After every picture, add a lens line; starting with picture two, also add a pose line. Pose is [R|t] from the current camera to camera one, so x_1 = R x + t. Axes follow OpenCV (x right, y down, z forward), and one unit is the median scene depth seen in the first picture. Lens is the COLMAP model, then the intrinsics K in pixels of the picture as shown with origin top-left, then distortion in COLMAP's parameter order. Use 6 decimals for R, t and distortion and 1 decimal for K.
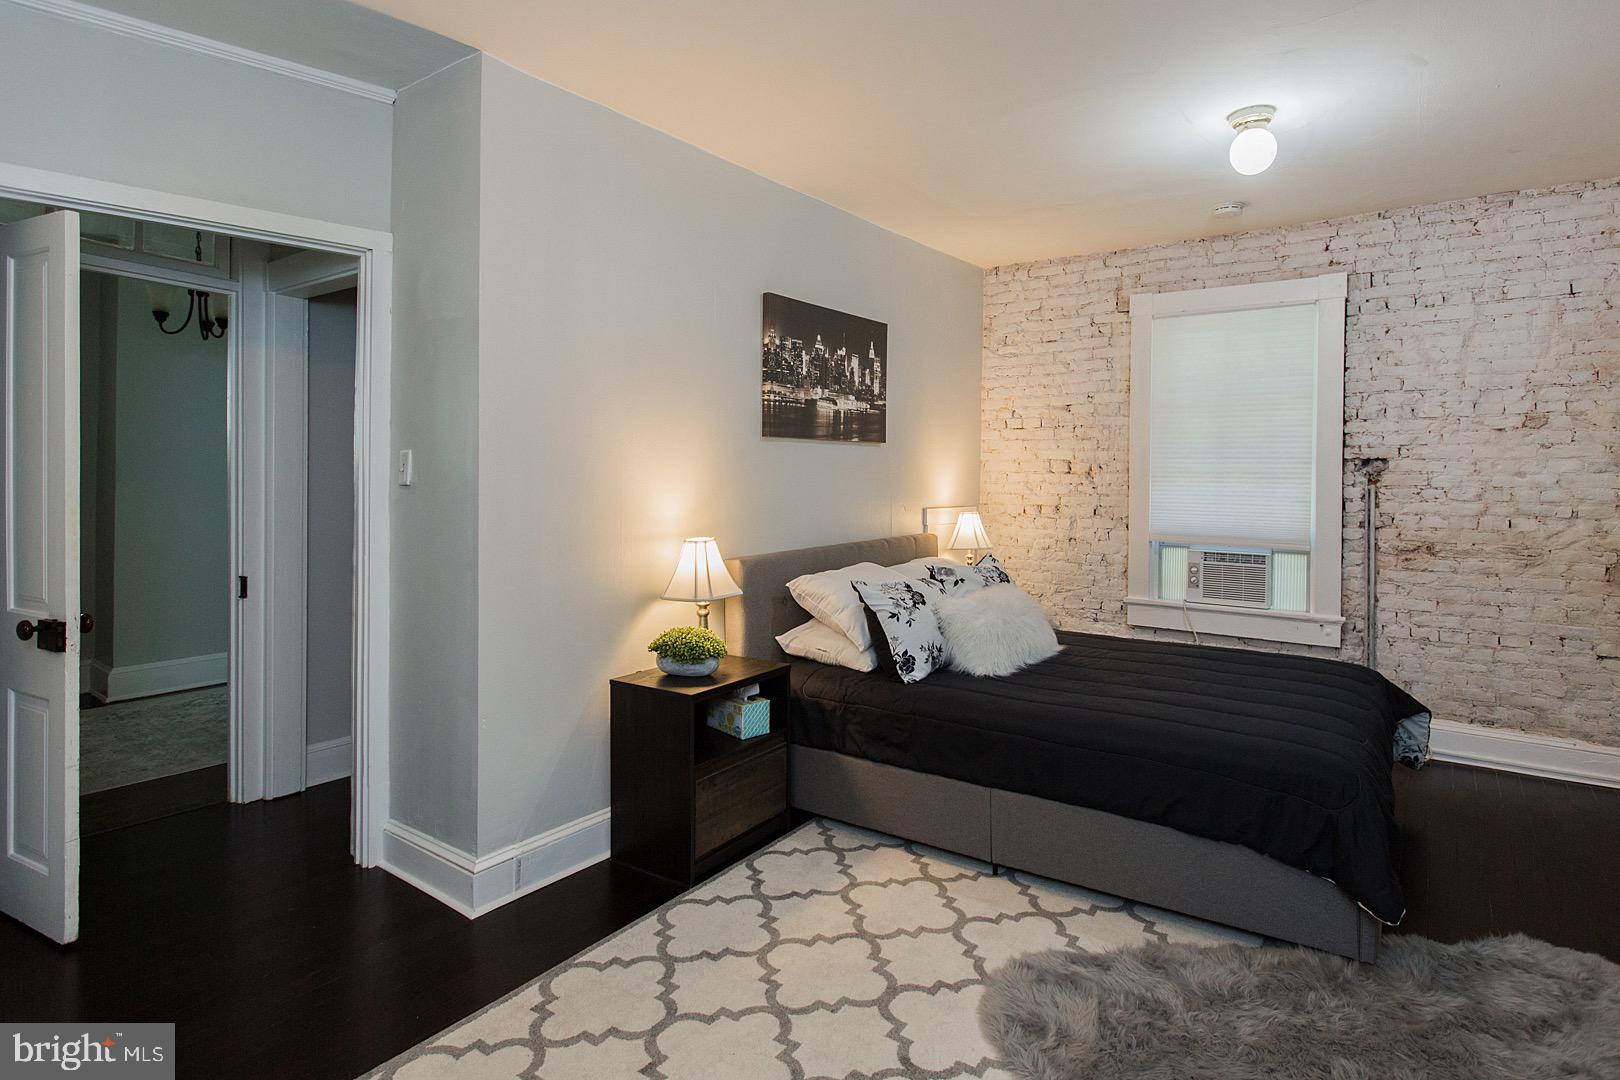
lens RADIAL K [[843.6, 0, 852.2], [0, 843.6, 483.9], [0, 0, 1]] dist [-0.000692, -0.001021]
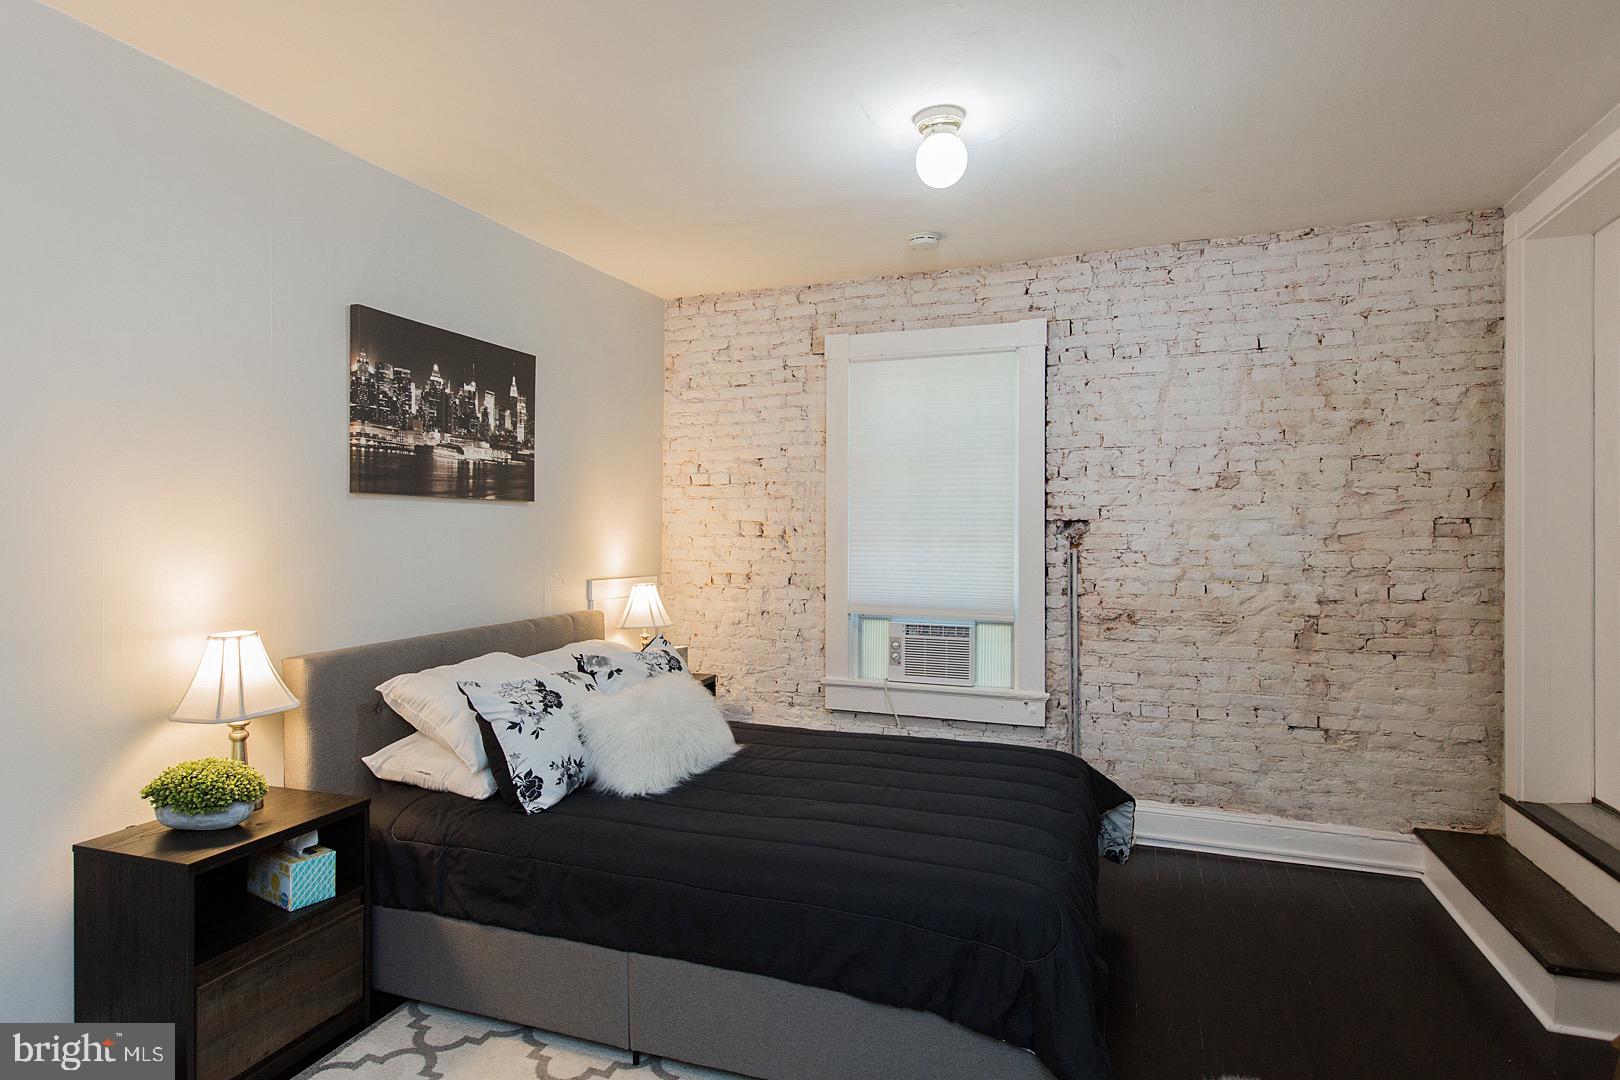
lens RADIAL K [[896.2, 0, 763.5], [0, 896.2, 530.2], [0, 0, 1]] dist [0.000831, 0.001419]
pose [[0.976781, -0.003500, 0.214210, 0.077819], [0.006905, 0.999861, -0.015150, -0.006961], [-0.214128, 0.016277, 0.976670, 0.119337]]
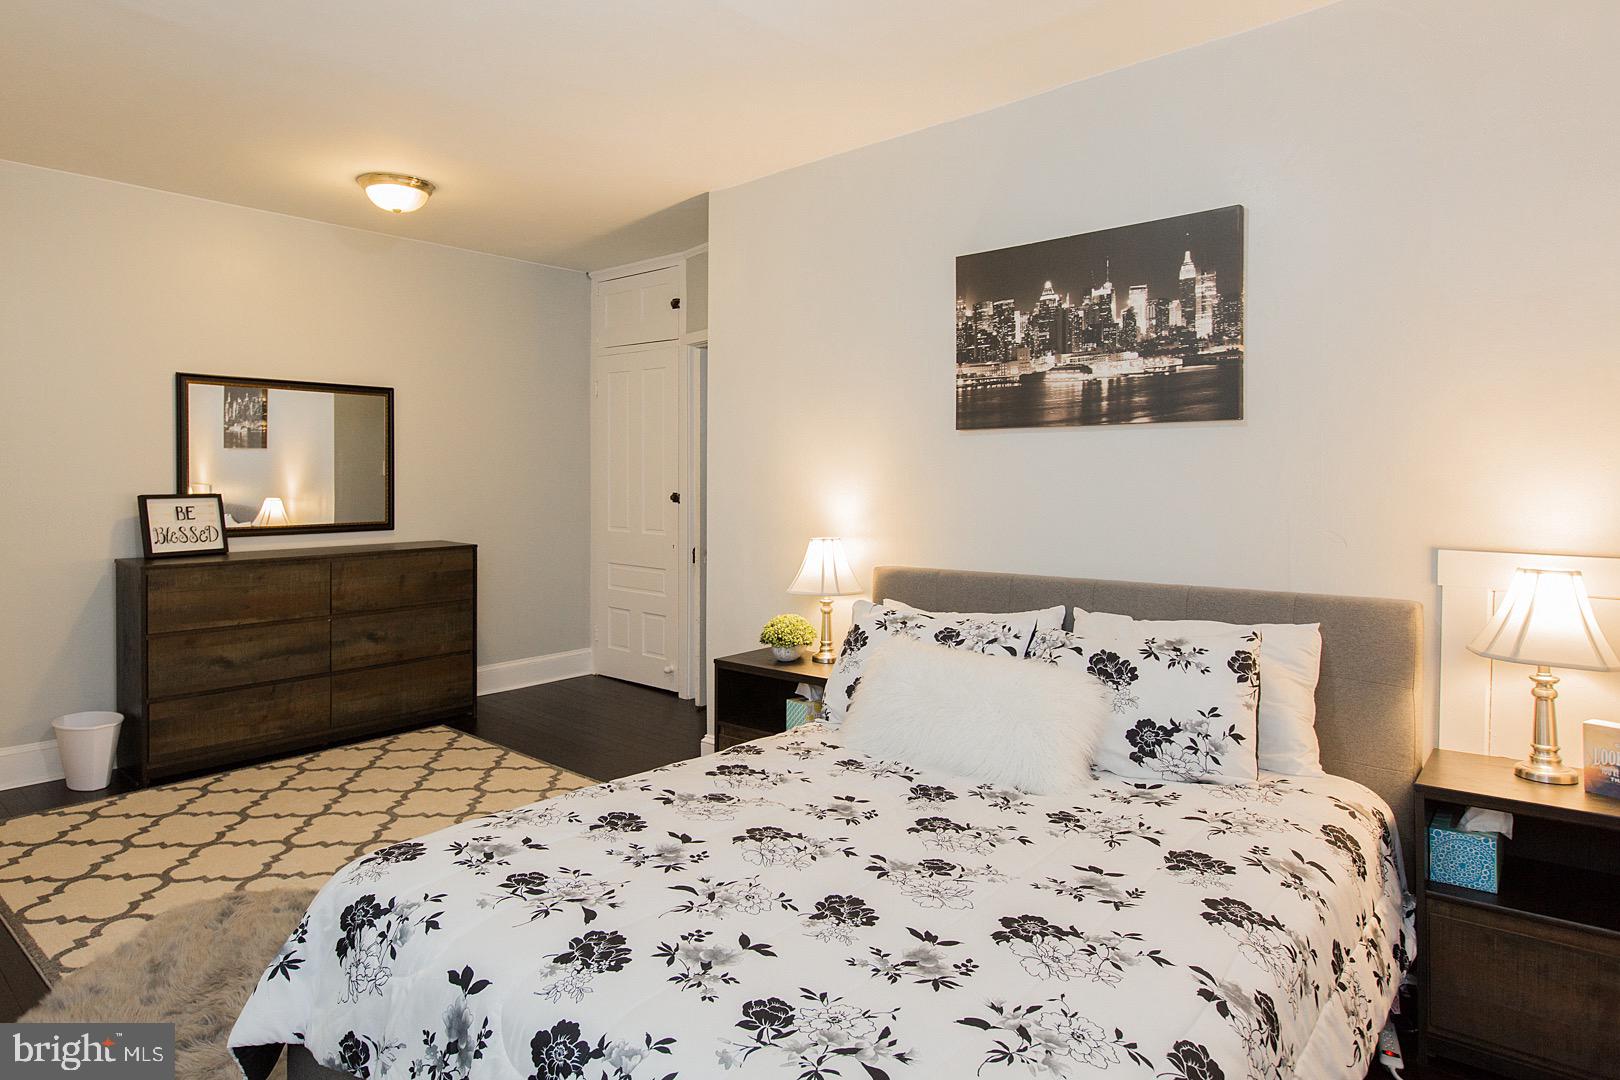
lens RADIAL K [[924.4, 0, 764.8], [0, 924.4, 506.6], [0, 0, 1]] dist [0.004807, -0.002680]
pose [[-0.120560, 0.025217, -0.992386, 0.759946], [-0.013666, 0.999540, 0.027059, -0.002805], [0.992612, 0.016824, -0.120160, 0.842480]]
